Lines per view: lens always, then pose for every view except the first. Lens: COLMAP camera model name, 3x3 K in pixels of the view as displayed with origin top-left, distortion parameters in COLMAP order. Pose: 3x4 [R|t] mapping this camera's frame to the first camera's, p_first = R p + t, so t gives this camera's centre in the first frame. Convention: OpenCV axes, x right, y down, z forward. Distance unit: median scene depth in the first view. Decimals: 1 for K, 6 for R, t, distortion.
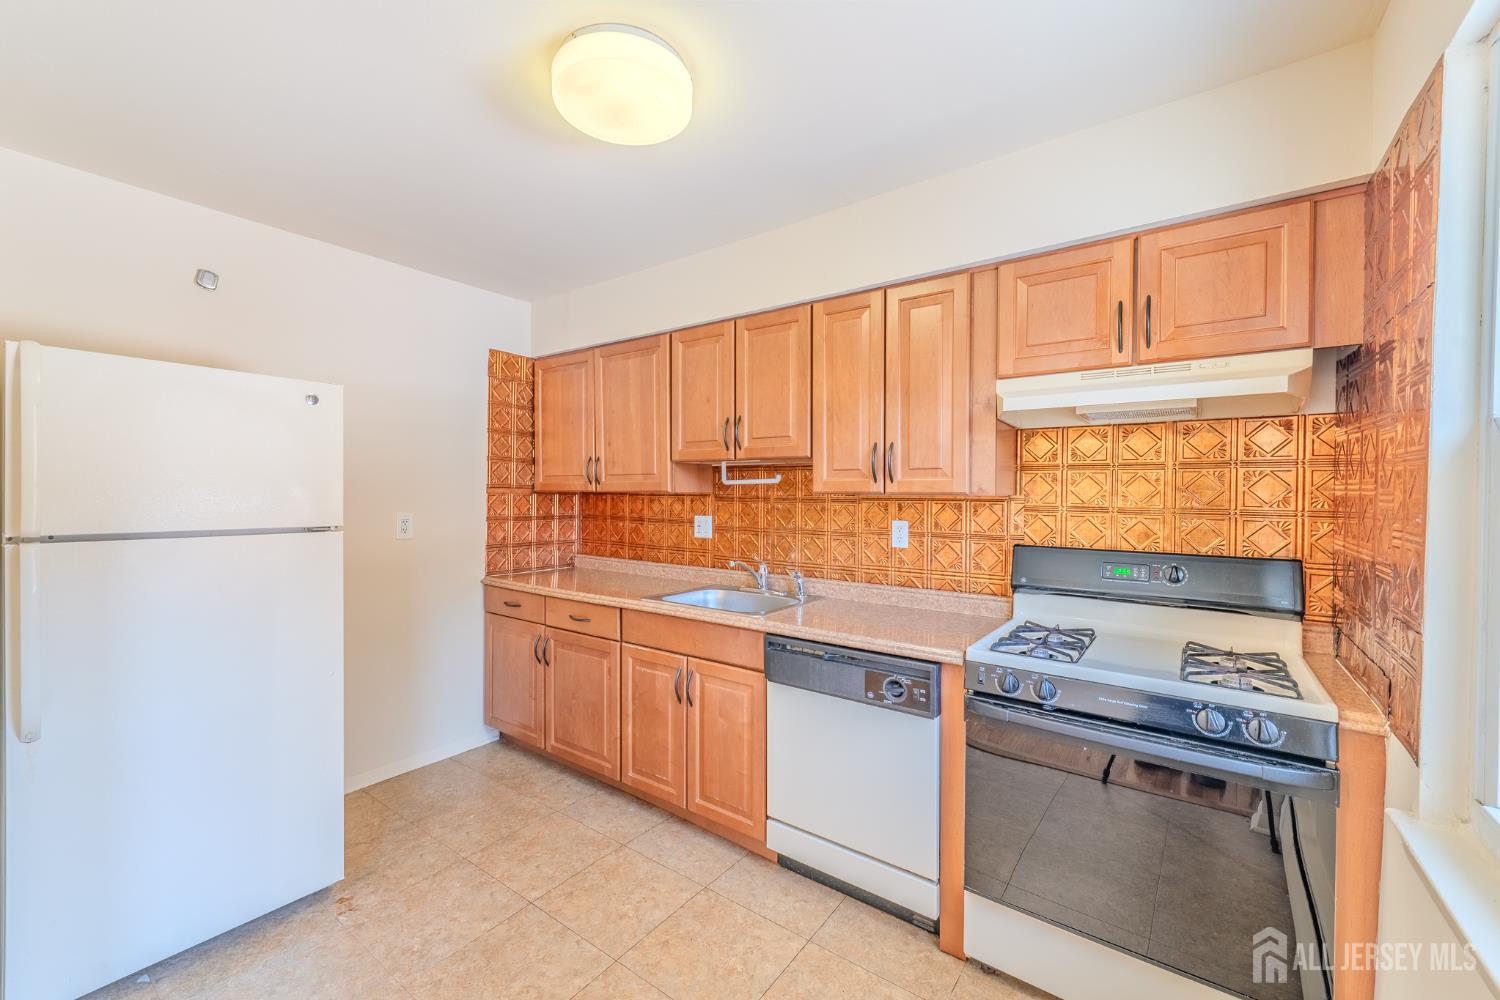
lens RADIAL K [[589.7, 0, 751.0], [0, 589.7, 497.0], [0, 0, 1]] dist [0.002432, 0.000008]
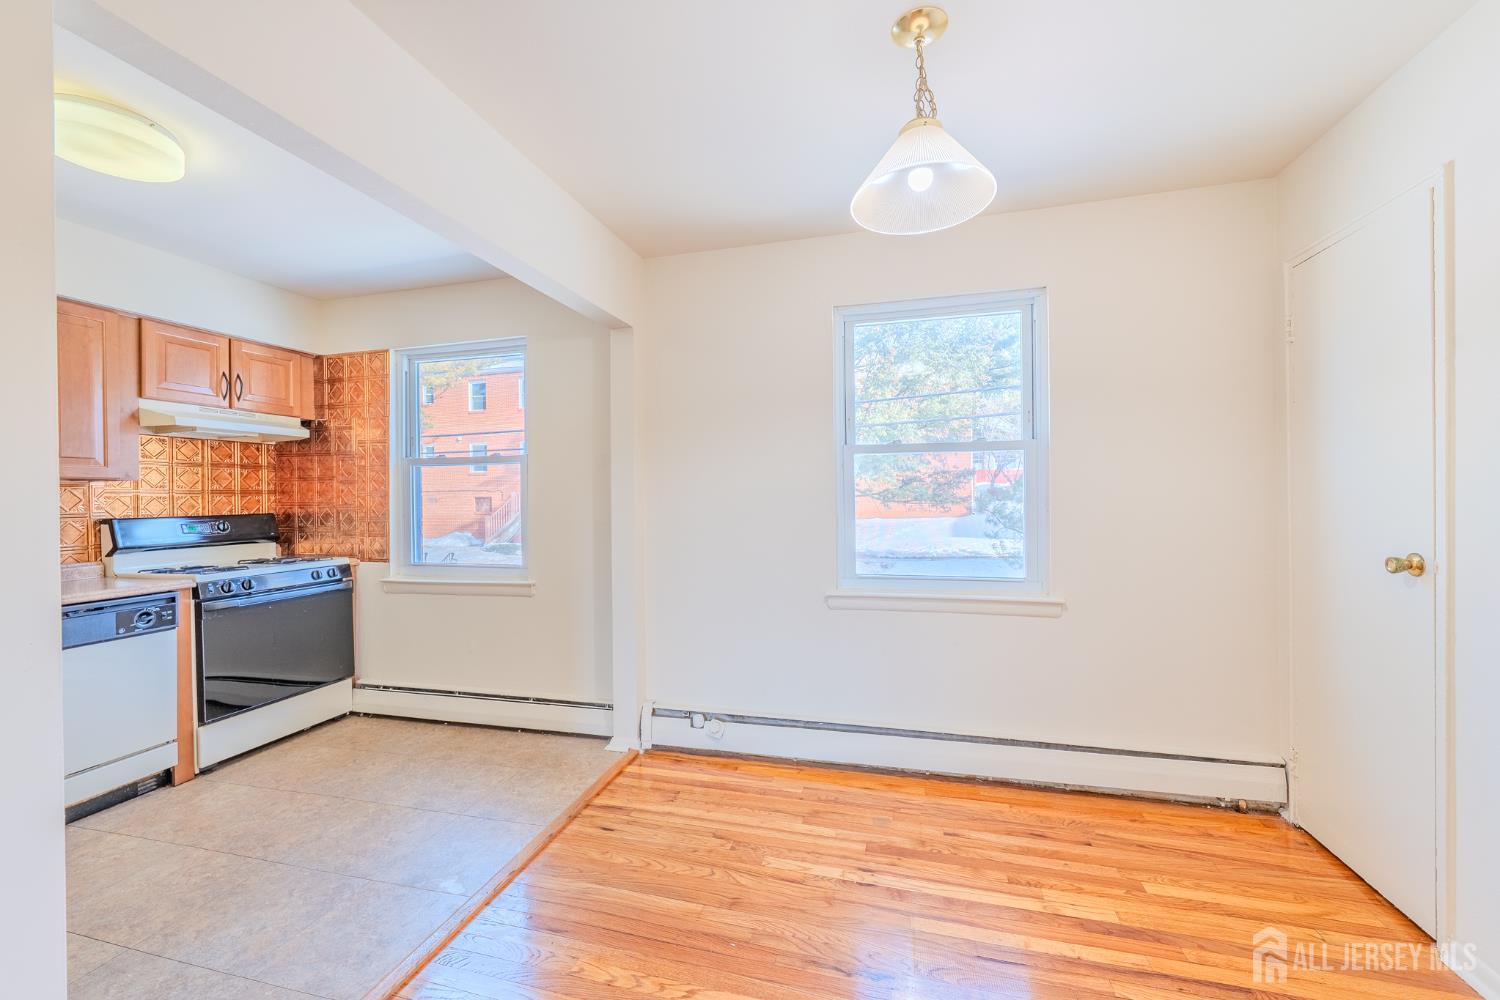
lens RADIAL K [[600.5, 0, 740.9], [0, 600.5, 497.1], [0, 0, 1]] dist [0.009205, -0.004634]
pose [[-0.353676, -0.003346, 0.935362, -1.339451], [0.022186, 0.999682, 0.011965, 0.048668], [-0.935105, 0.024984, -0.353490, 0.163239]]
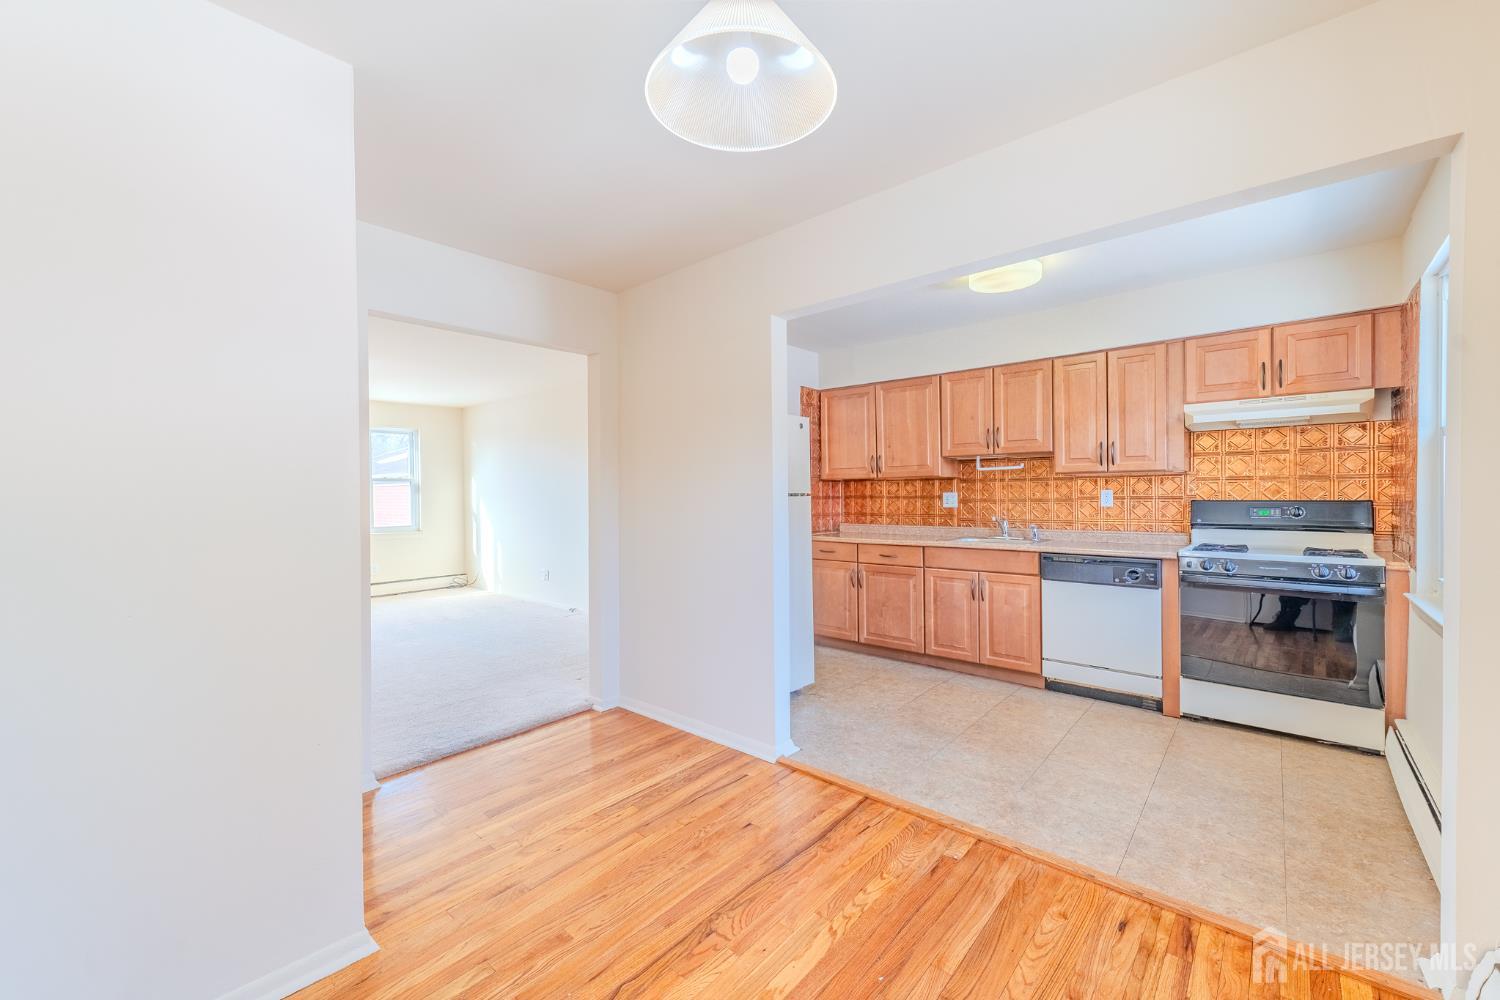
lens RADIAL K [[600.5, 0, 740.9], [0, 600.5, 497.1], [0, 0, 1]] dist [0.009205, -0.004634]
pose [[0.995307, -0.014573, -0.095659, -0.680635], [0.014288, 0.999891, -0.003662, 0.060498], [0.095702, 0.002279, 0.995407, -0.850471]]
